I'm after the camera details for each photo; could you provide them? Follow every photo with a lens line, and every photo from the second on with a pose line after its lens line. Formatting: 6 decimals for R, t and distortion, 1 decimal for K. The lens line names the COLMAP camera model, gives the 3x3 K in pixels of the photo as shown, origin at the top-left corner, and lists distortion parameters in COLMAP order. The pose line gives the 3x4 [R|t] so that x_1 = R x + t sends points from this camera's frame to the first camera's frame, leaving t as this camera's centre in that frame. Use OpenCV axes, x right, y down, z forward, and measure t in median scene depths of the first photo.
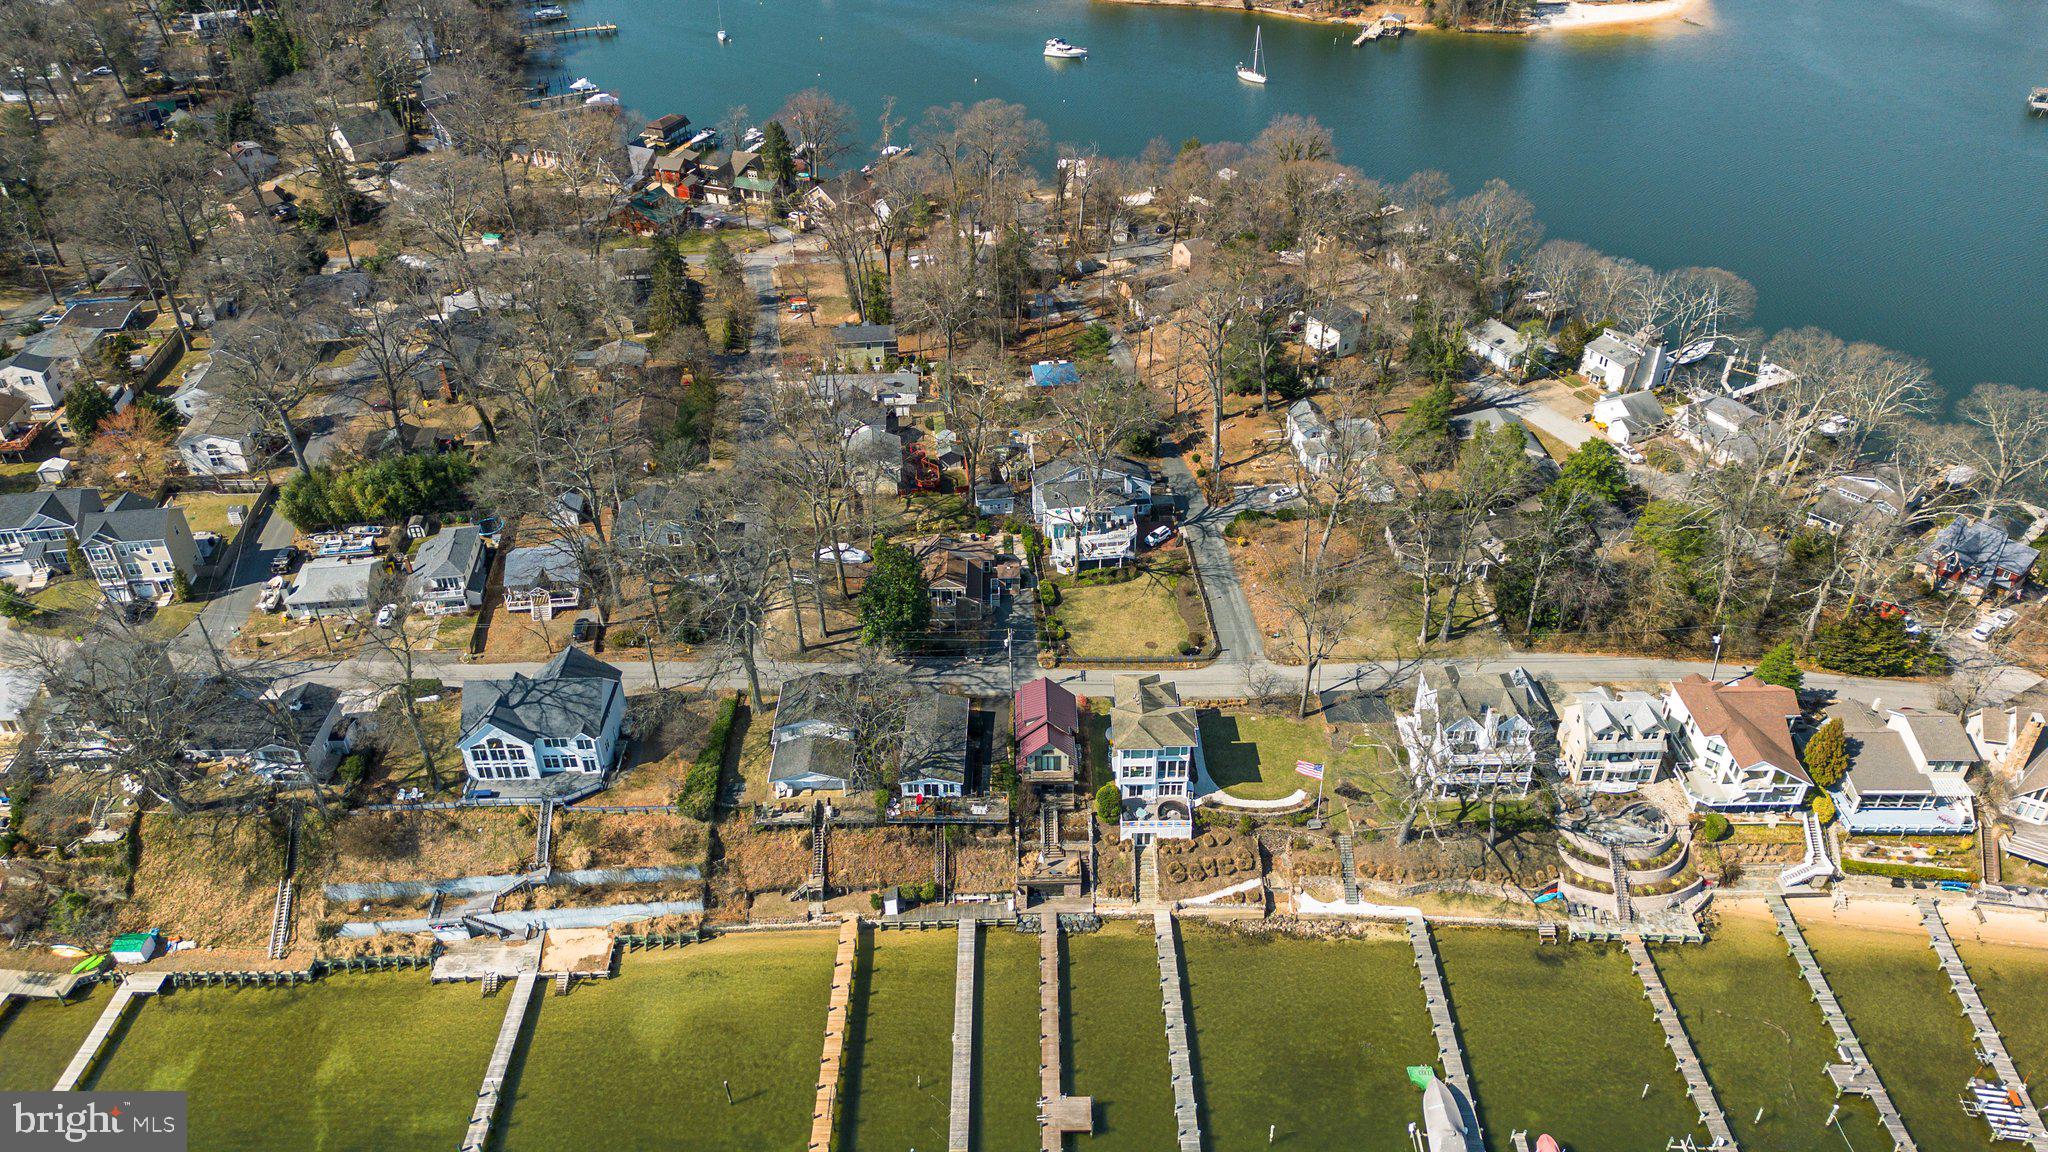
lens RADIAL K [[1434.9, 0, 1029.4], [0, 1434.9, 580.5], [0, 0, 1]] dist [0.076447, -0.072806]
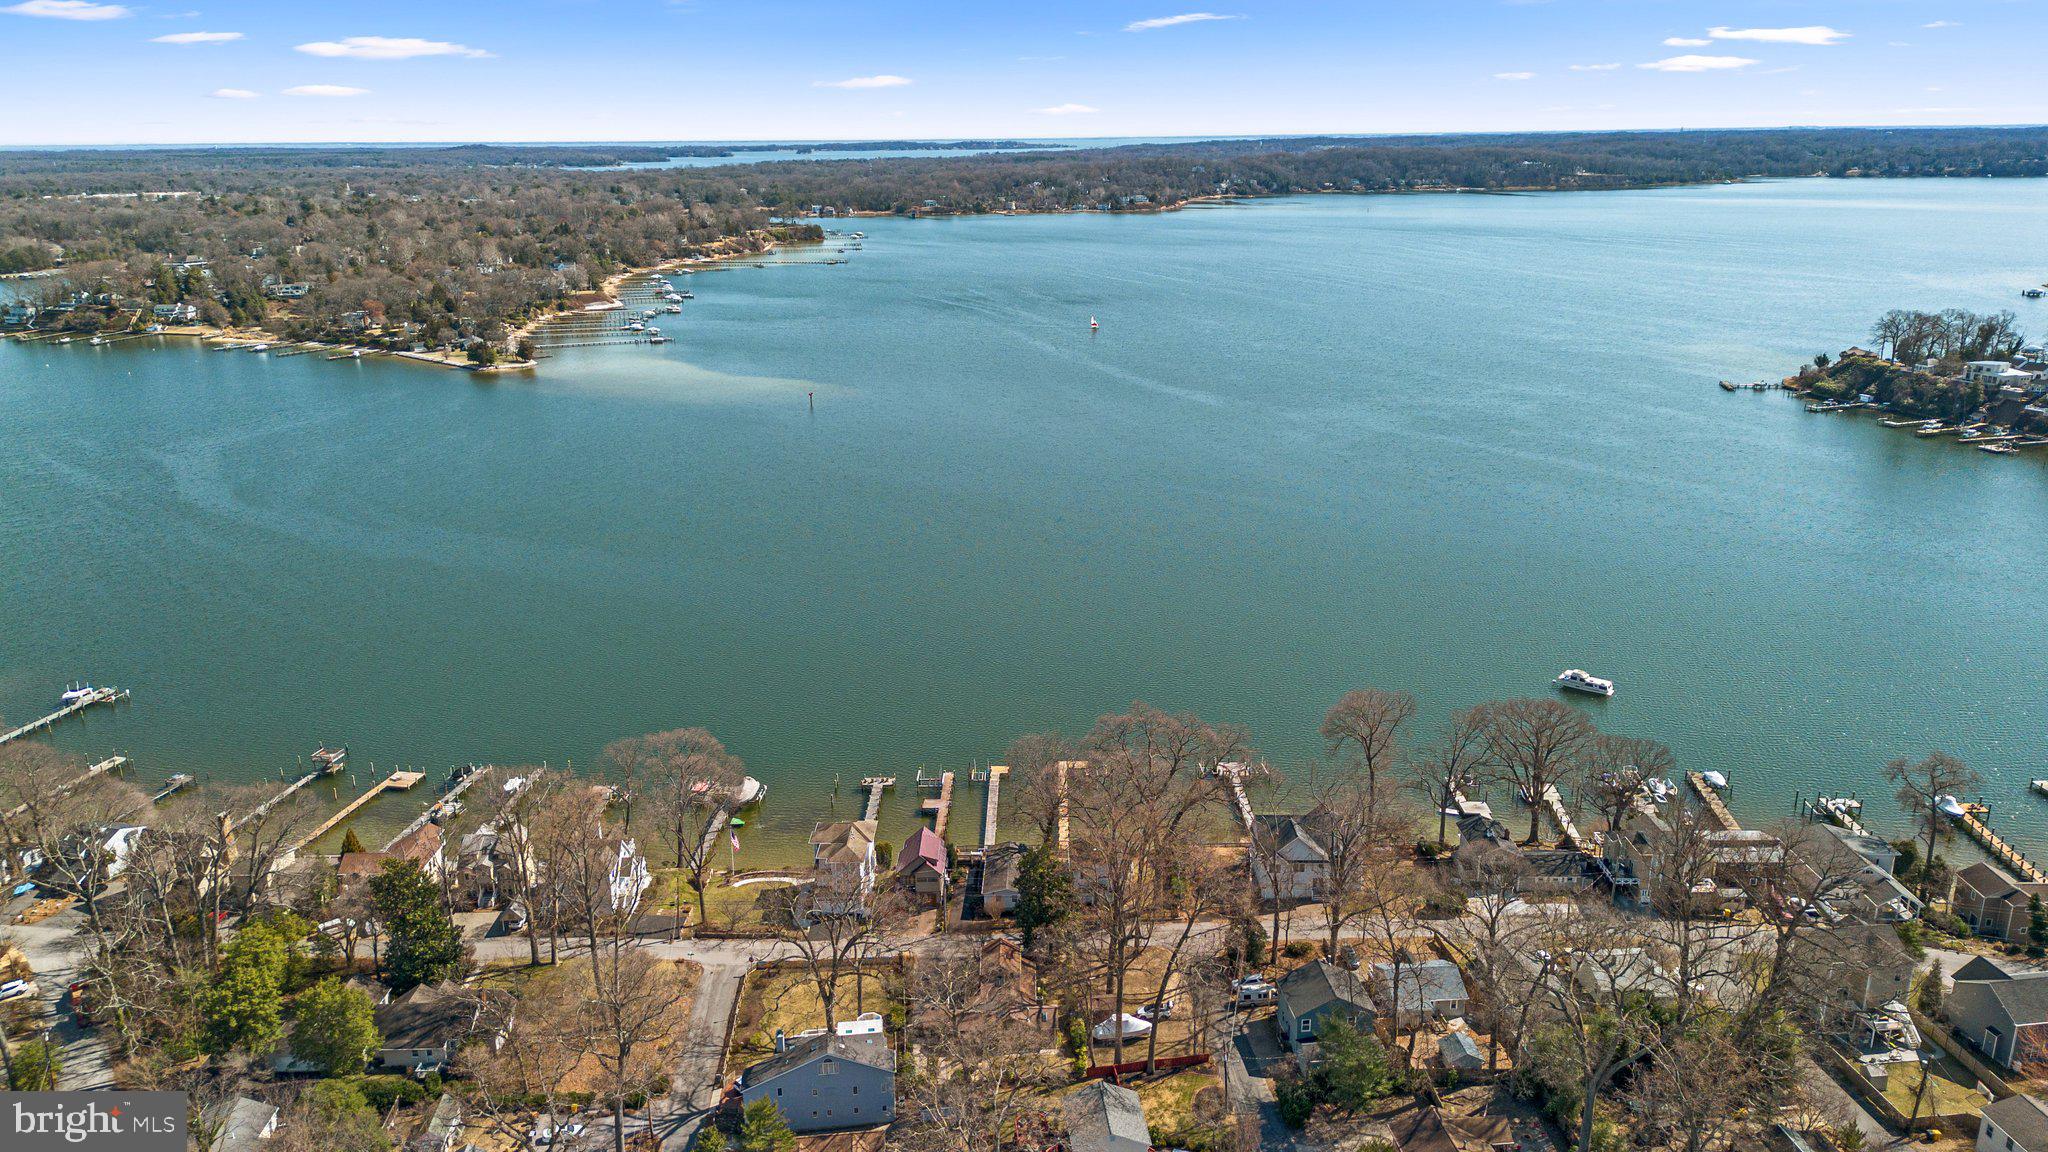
lens RADIAL K [[1434.9, 0, 1035.2], [0, 1434.9, 574.1], [0, 0, 1]] dist [0.076447, -0.072806]
pose [[-0.999797, 0.013360, 0.015054, -0.099768], [0.020083, 0.612723, 0.790042, -0.952446], [0.001331, 0.790185, -0.612867, 1.400280]]
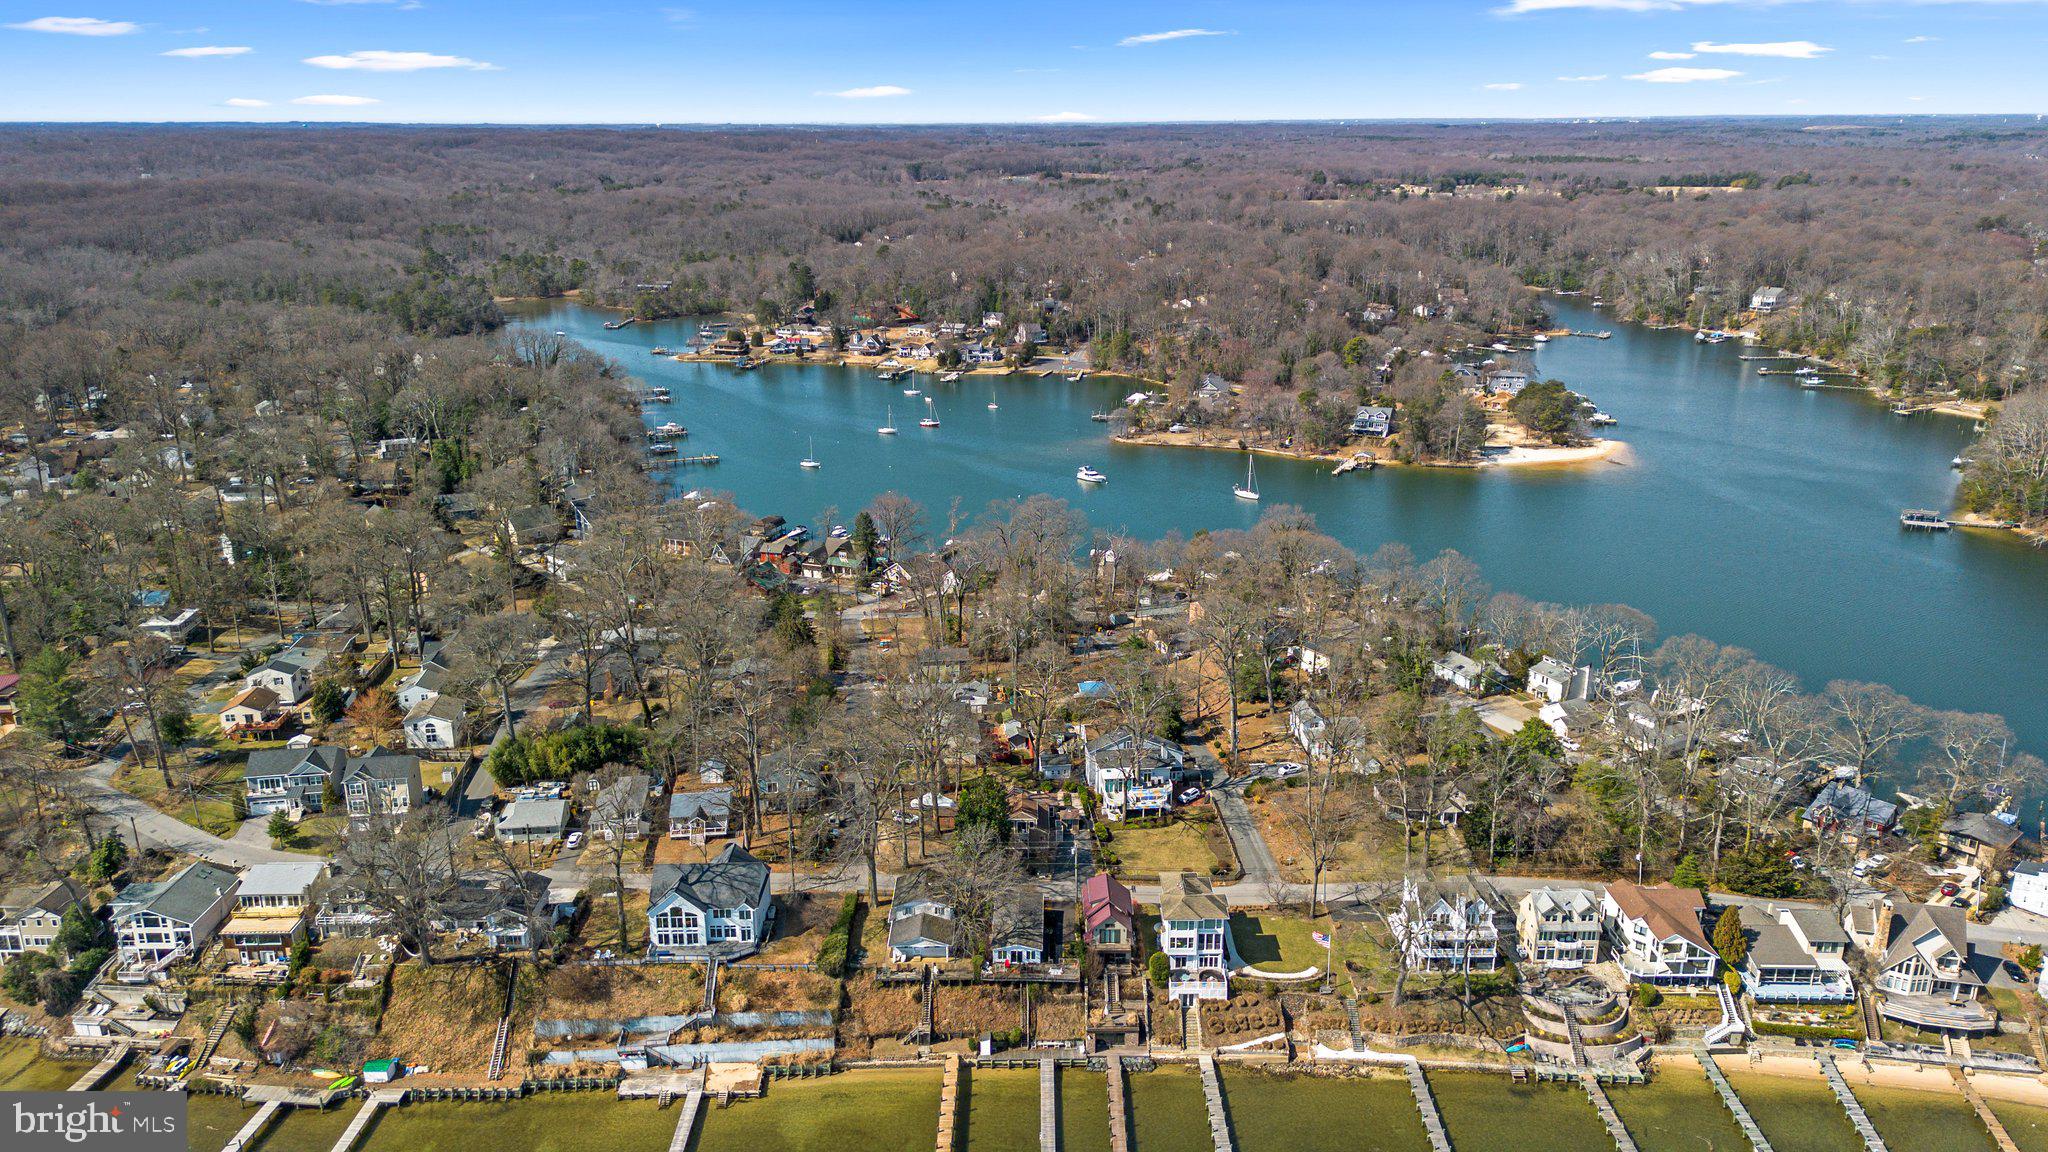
lens RADIAL K [[1434.9, 0, 1032.4], [0, 1434.9, 582.6], [0, 0, 1]] dist [0.076447, -0.072806]
pose [[0.999953, 0.008762, -0.004098, -0.045188], [-0.009592, 0.952956, -0.302958, 0.184899], [0.001251, 0.302983, 0.952995, -0.251637]]
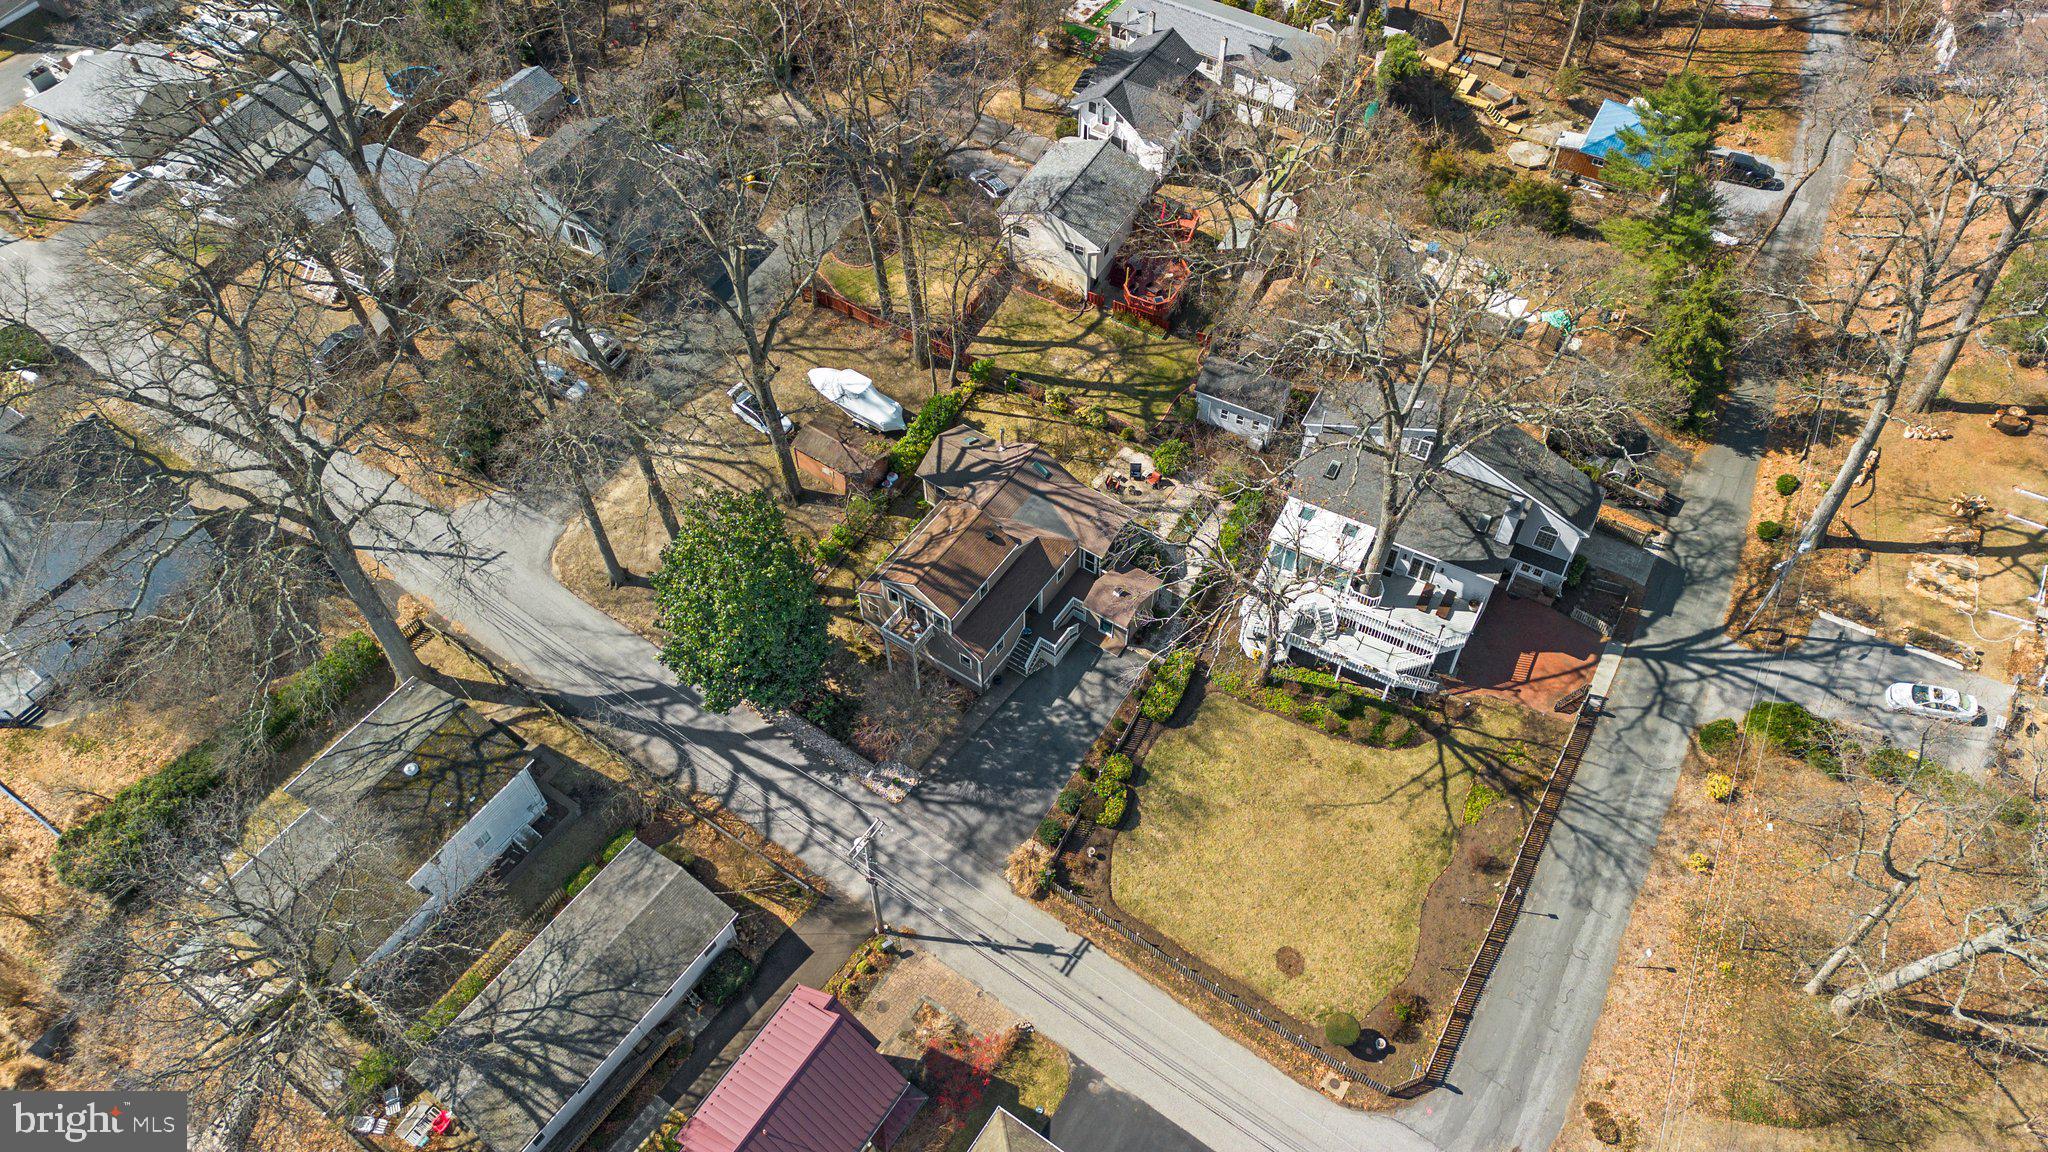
lens RADIAL K [[1434.9, 0, 1024.2], [0, 1434.9, 570.3], [0, 0, 1]] dist [0.076447, -0.072806]
pose [[0.813173, 0.460575, -0.355836, 0.116914], [-0.335000, 0.870336, 0.360959, -0.166547], [0.475946, -0.174317, 0.862026, 0.636683]]
